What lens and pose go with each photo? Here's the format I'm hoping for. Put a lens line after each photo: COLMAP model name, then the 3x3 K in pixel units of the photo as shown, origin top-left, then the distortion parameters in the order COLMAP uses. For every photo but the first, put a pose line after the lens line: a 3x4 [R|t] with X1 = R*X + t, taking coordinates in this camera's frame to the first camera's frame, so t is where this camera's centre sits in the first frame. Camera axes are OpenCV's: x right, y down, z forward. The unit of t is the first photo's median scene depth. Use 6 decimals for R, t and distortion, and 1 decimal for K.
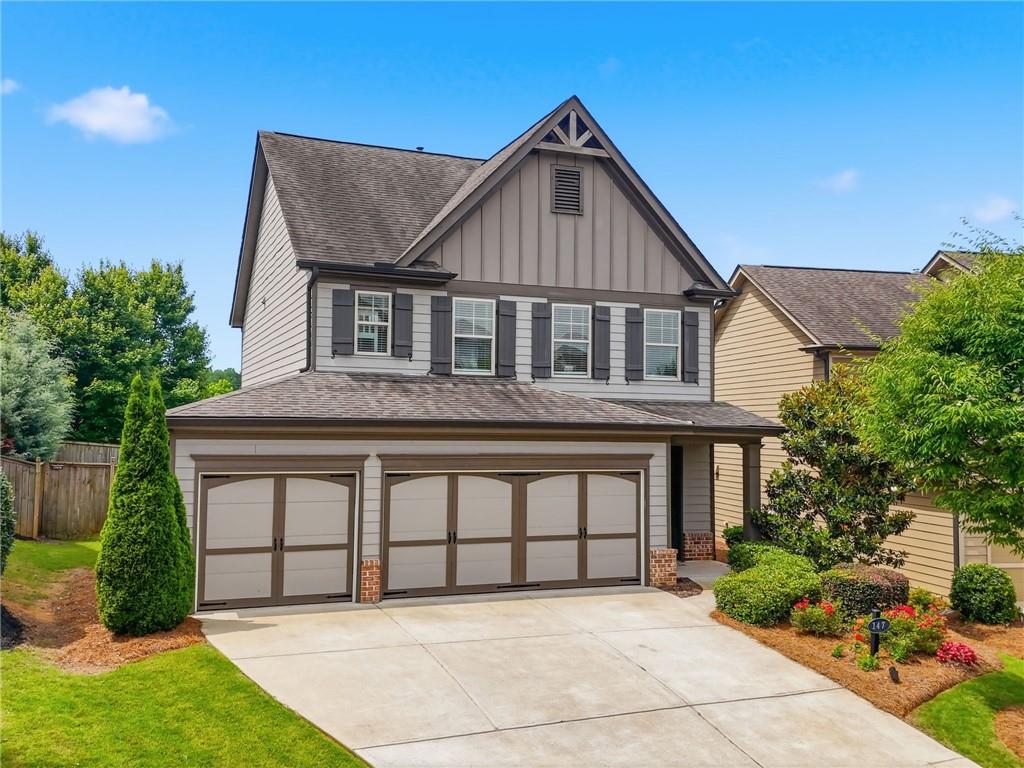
lens RADIAL K [[944.4, 0, 512.0], [0, 944.4, 384.0], [0, 0, 1]] dist [0.051101, -0.039302]
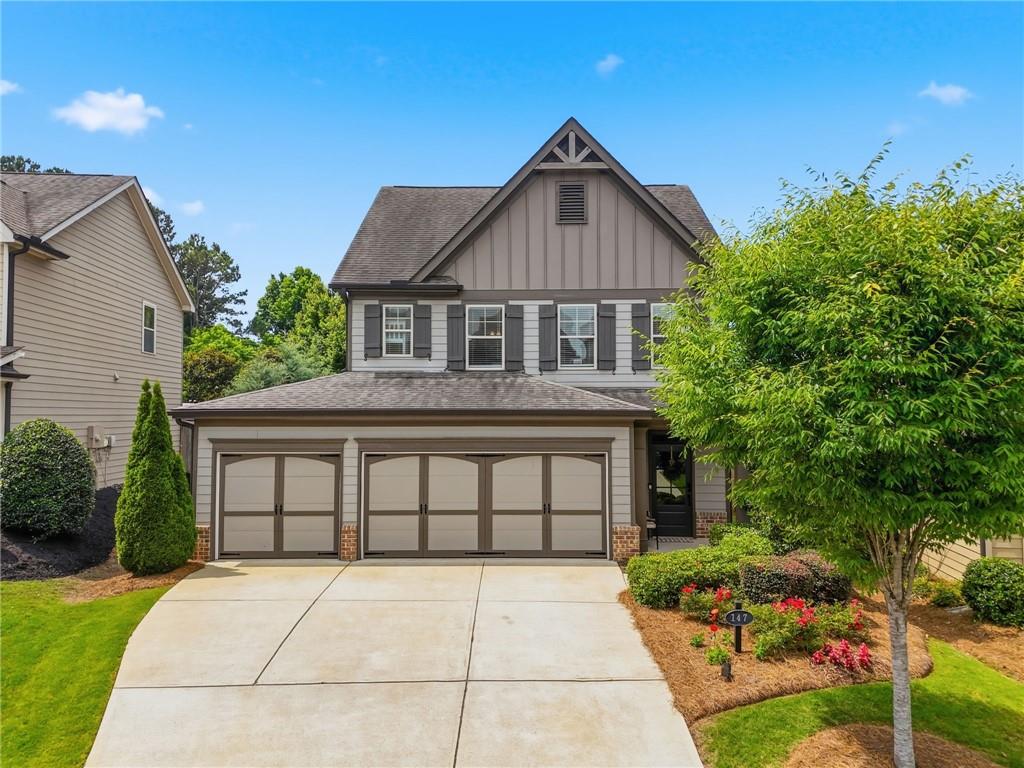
lens RADIAL K [[738.5, 0, 512.0], [0, 738.5, 384.0], [0, 0, 1]] dist [0.033513, -0.008066]
pose [[0.926083, -0.027926, -0.376285, 0.353212], [0.029090, 0.999573, -0.002590, 0.011704], [0.376197, -0.008547, 0.926500, 0.175014]]
